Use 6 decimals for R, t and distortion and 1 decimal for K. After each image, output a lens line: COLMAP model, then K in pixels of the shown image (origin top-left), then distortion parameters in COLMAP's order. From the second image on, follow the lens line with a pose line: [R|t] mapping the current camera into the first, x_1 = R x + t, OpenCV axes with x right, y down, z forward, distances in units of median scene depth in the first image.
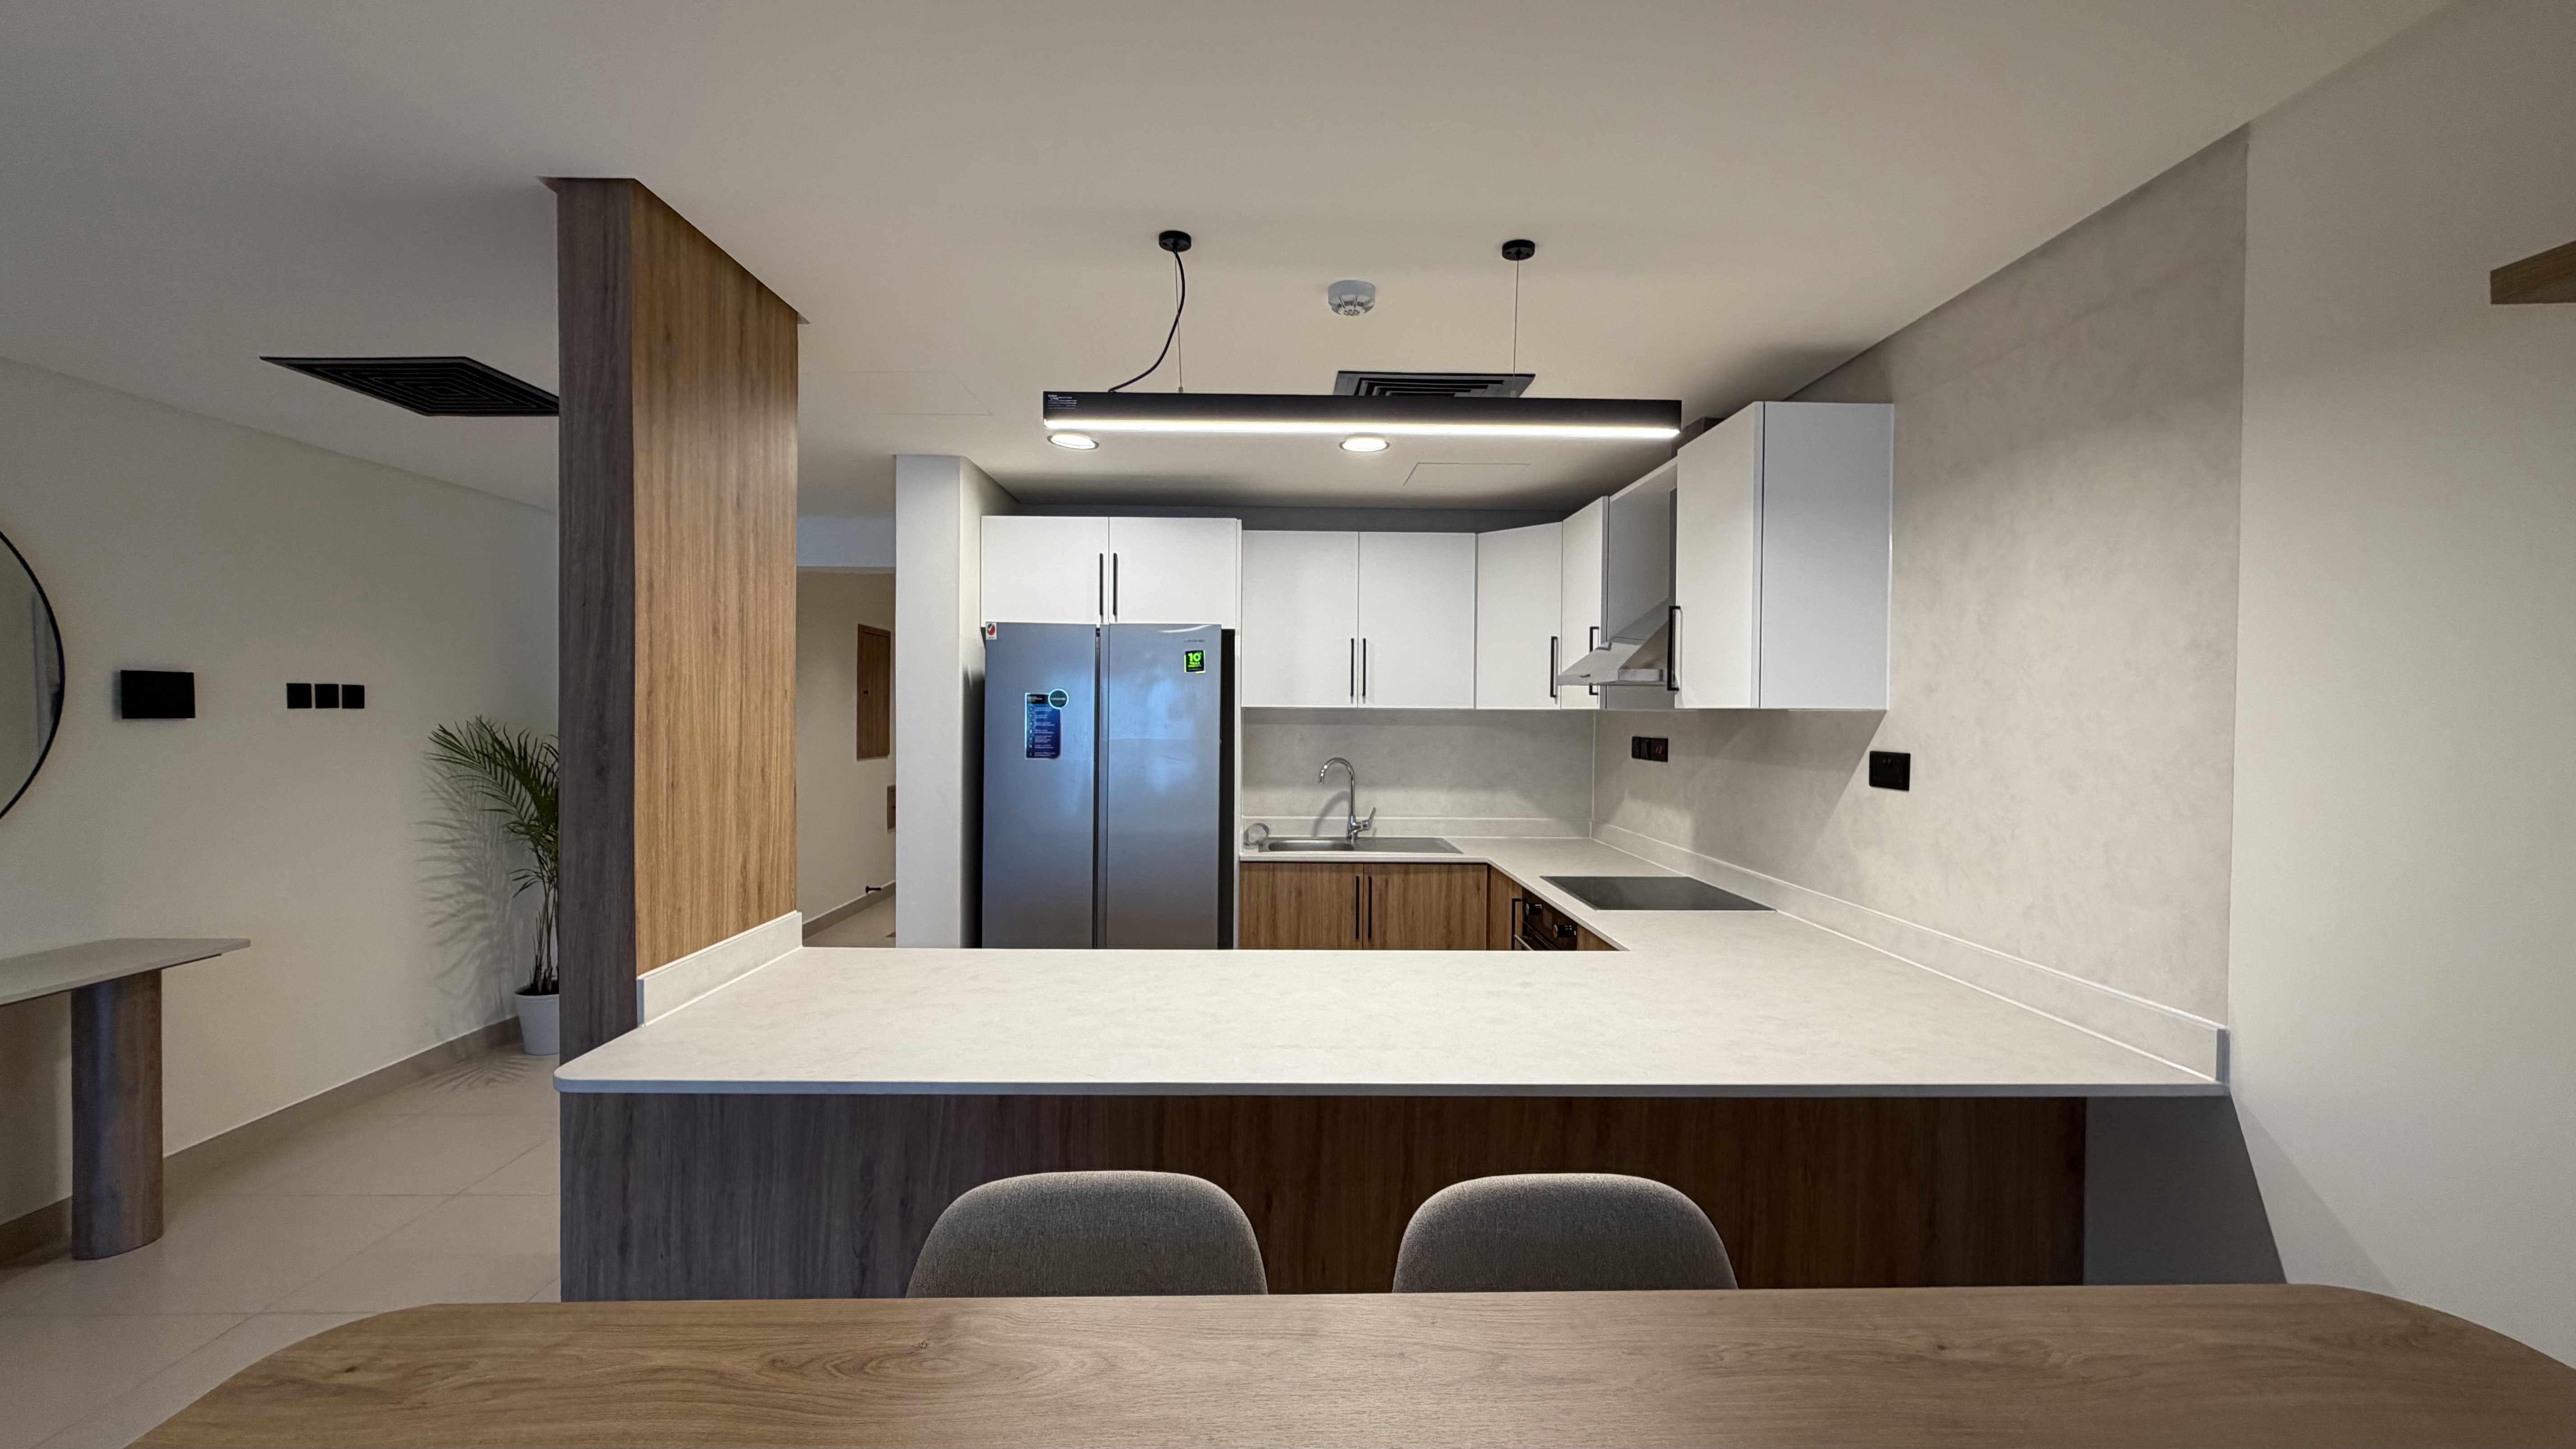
lens RADIAL K [[1021.6, 0, 1288.0], [0, 1021.6, 724.5], [0, 0, 1]] dist [0.000126, 0.000023]
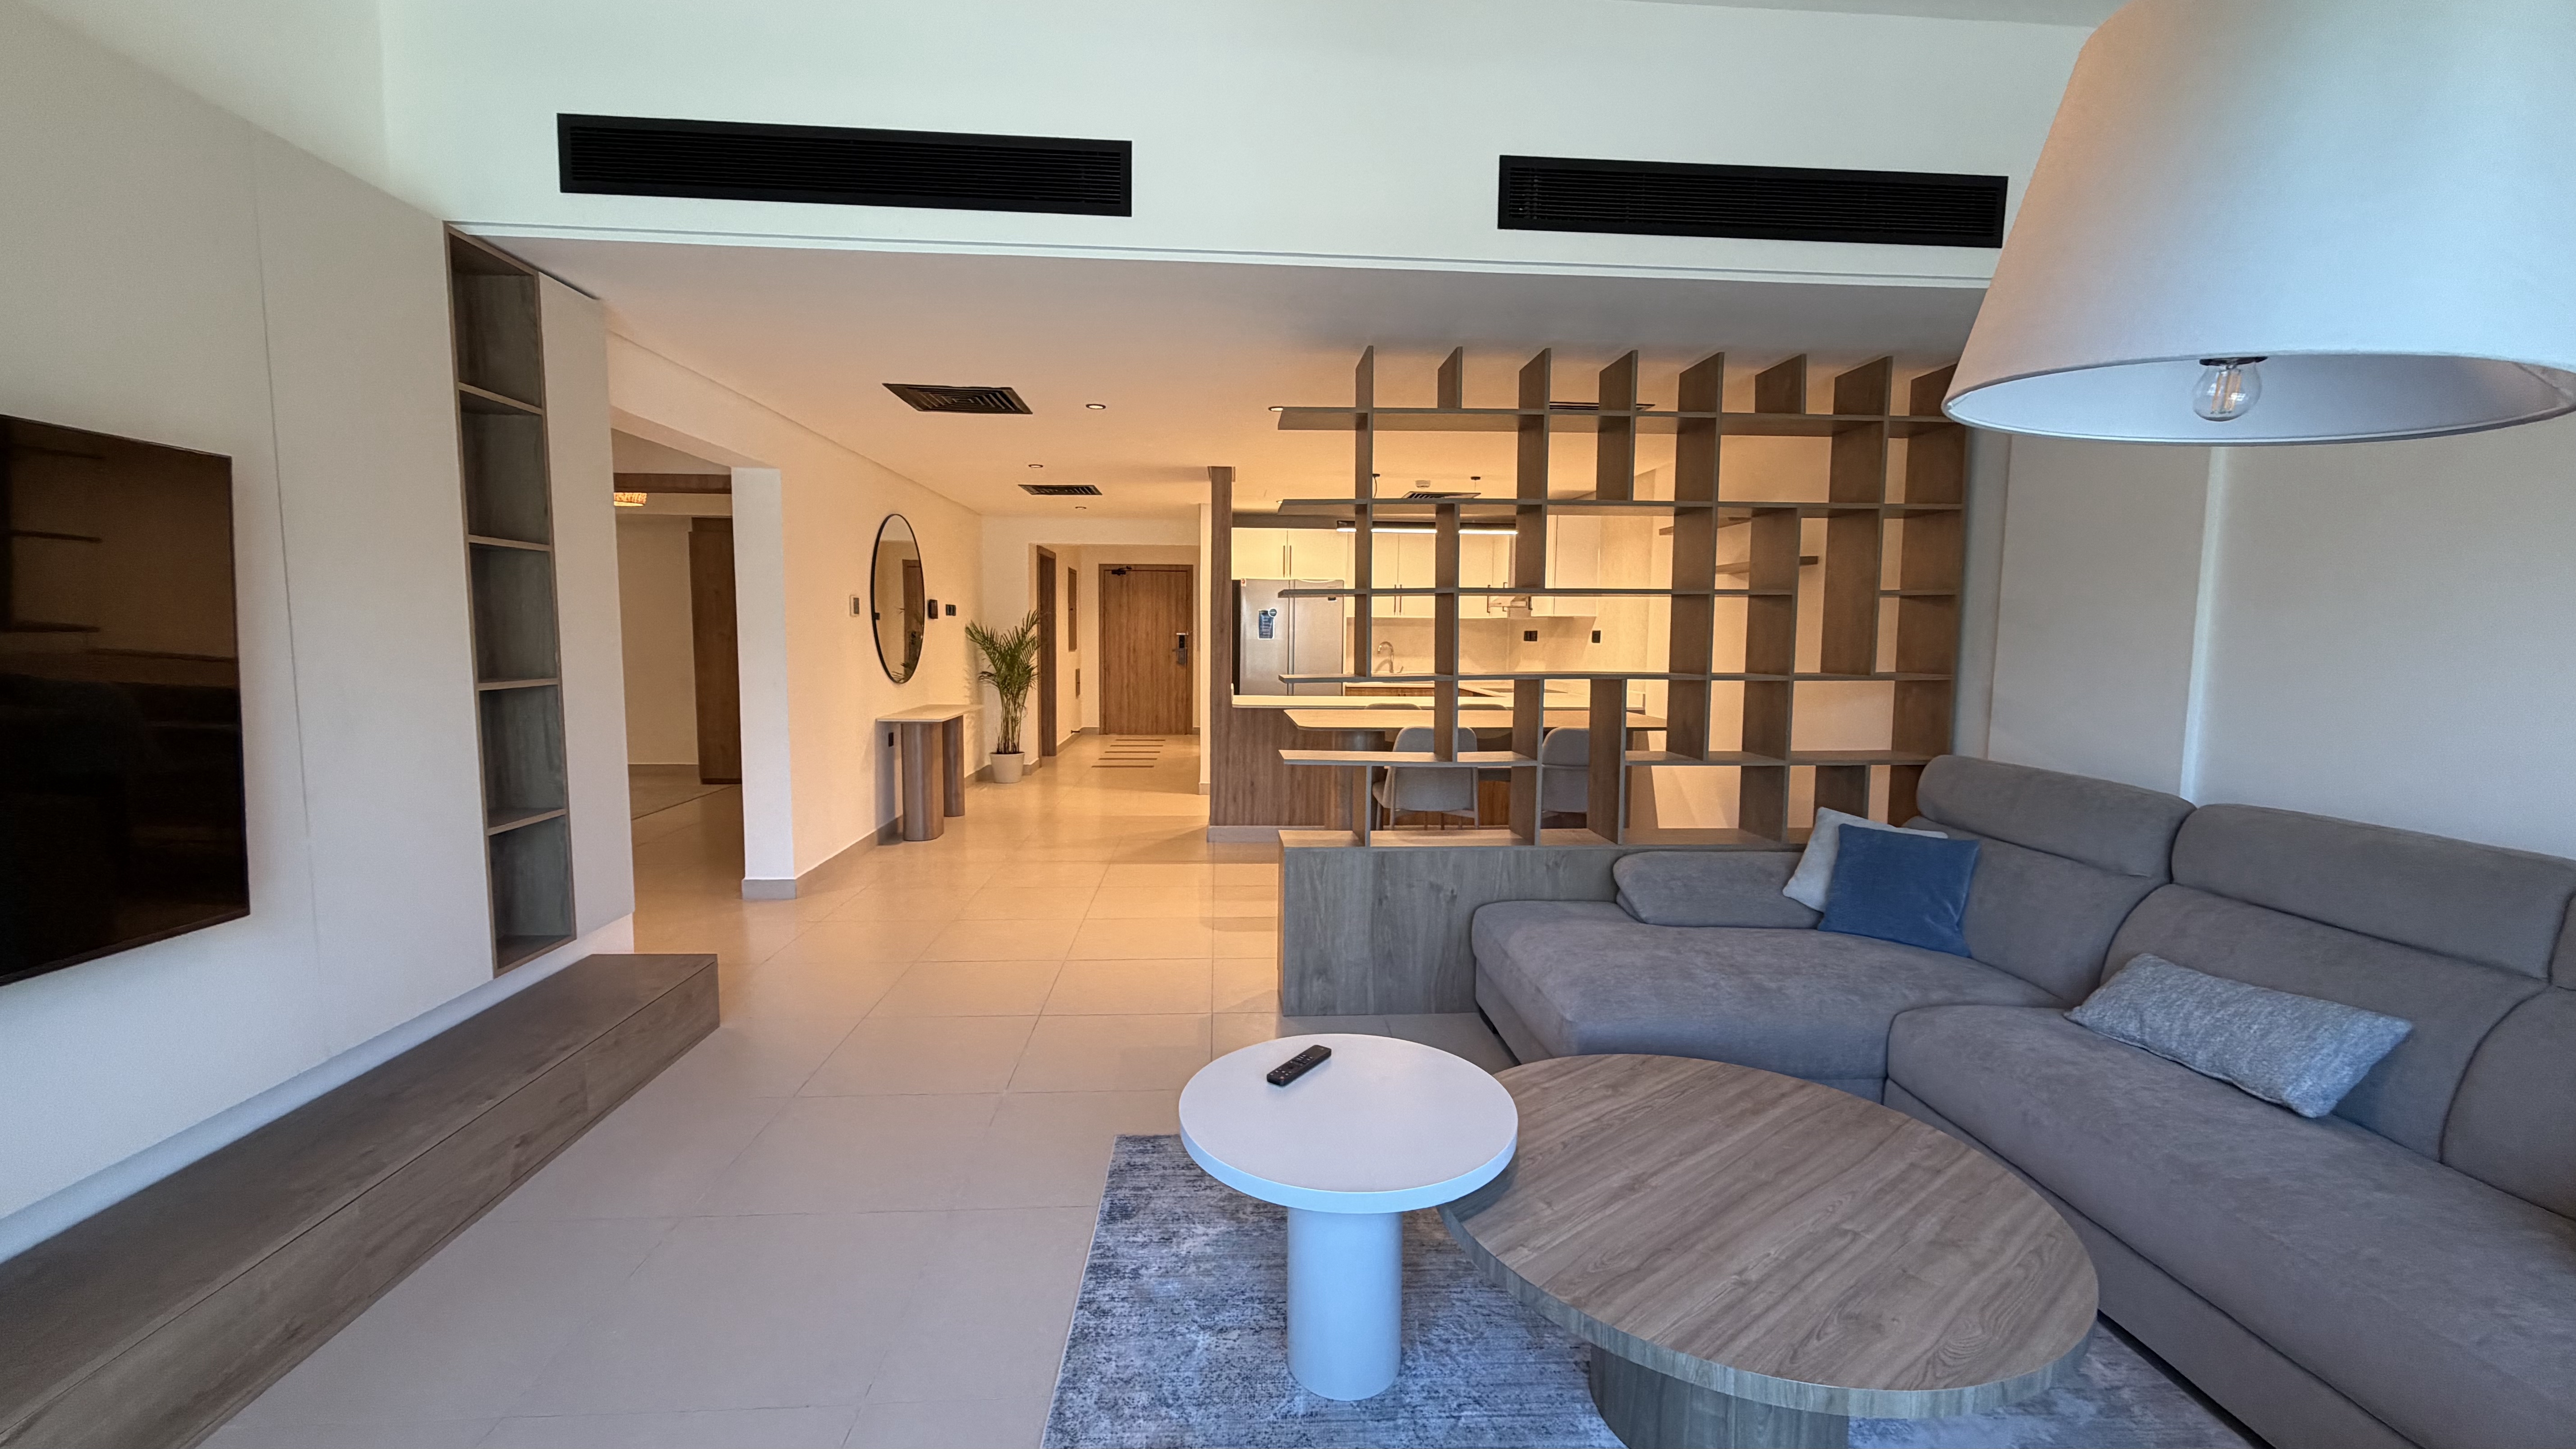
lens RADIAL K [[1021.6, 0, 1288.0], [0, 1021.6, 724.5], [0, 0, 1]] dist [0.000126, 0.000023]
pose [[0.998929, -0.002054, 0.046228, -0.218217], [-0.001620, 0.996849, 0.079302, 0.032149], [-0.046246, -0.079292, 0.995778, -0.948817]]
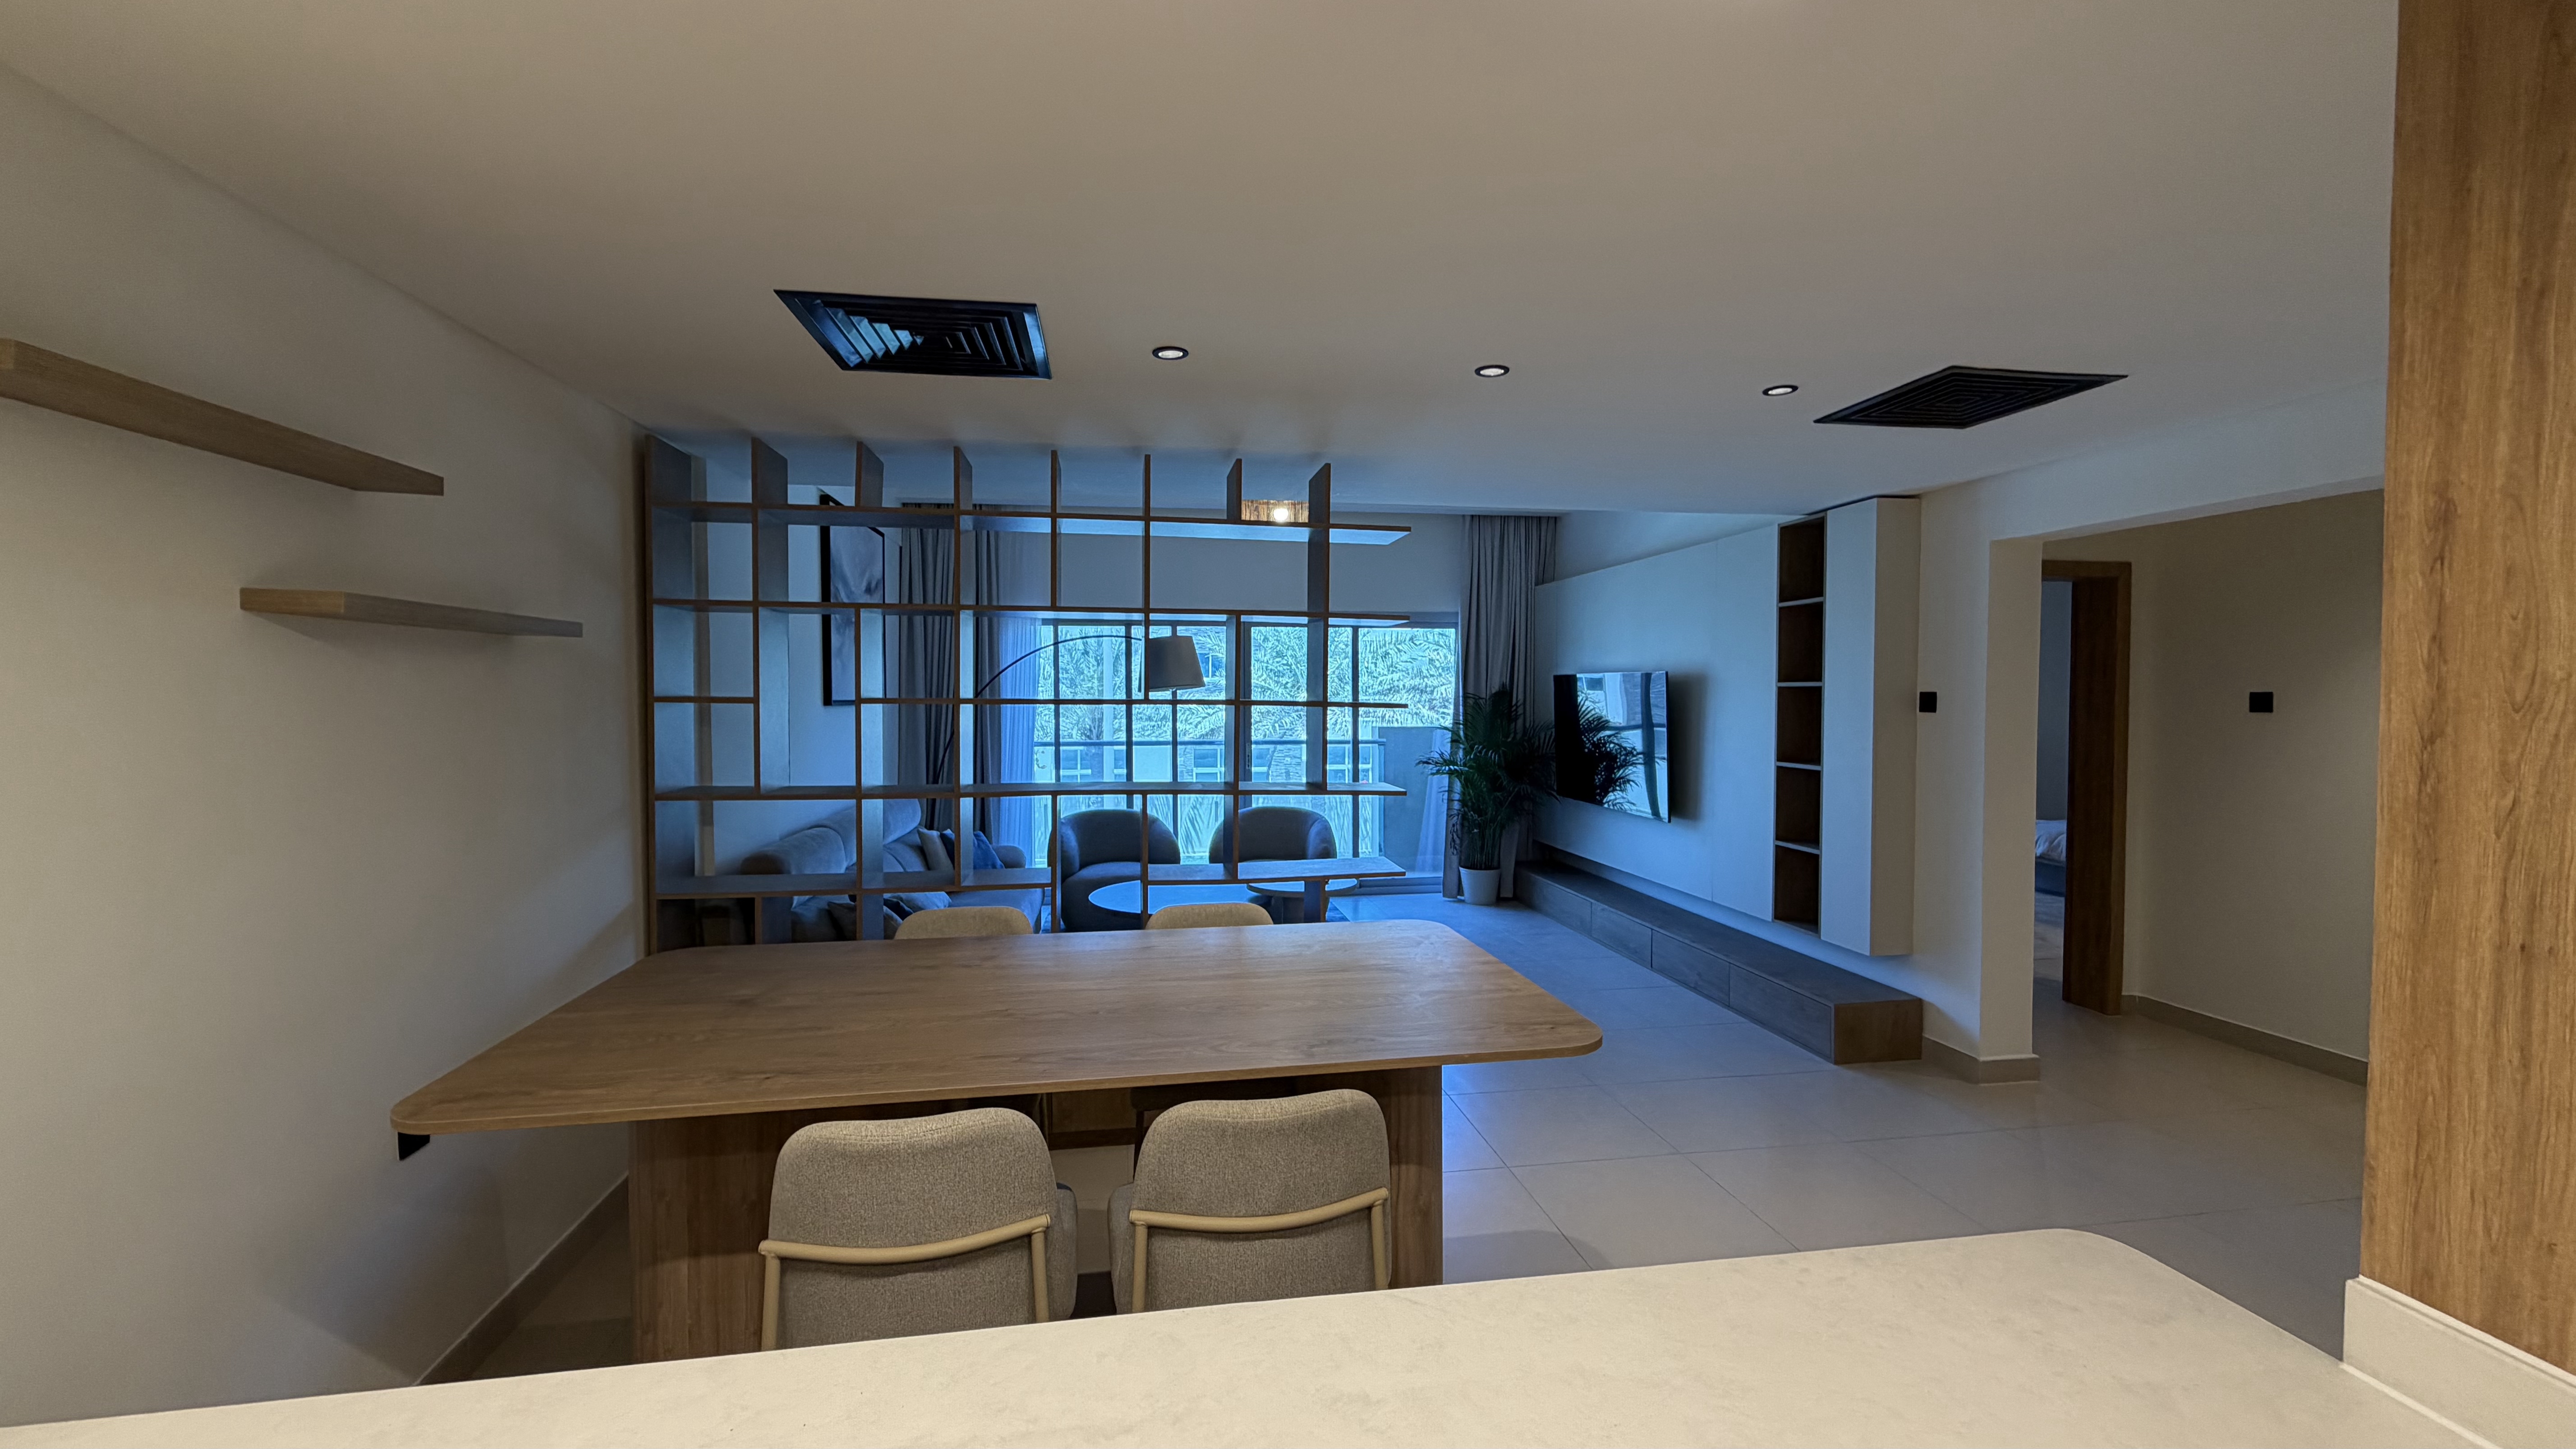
lens RADIAL K [[1021.6, 0, 1288.0], [0, 1021.6, 724.5], [0, 0, 1]] dist [0.000126, 0.000023]
pose [[-0.989839, -0.000502, -0.142192, -0.013608], [-0.006790, 0.999020, 0.043742, -0.056089], [0.142030, 0.044263, -0.988872, 1.433369]]
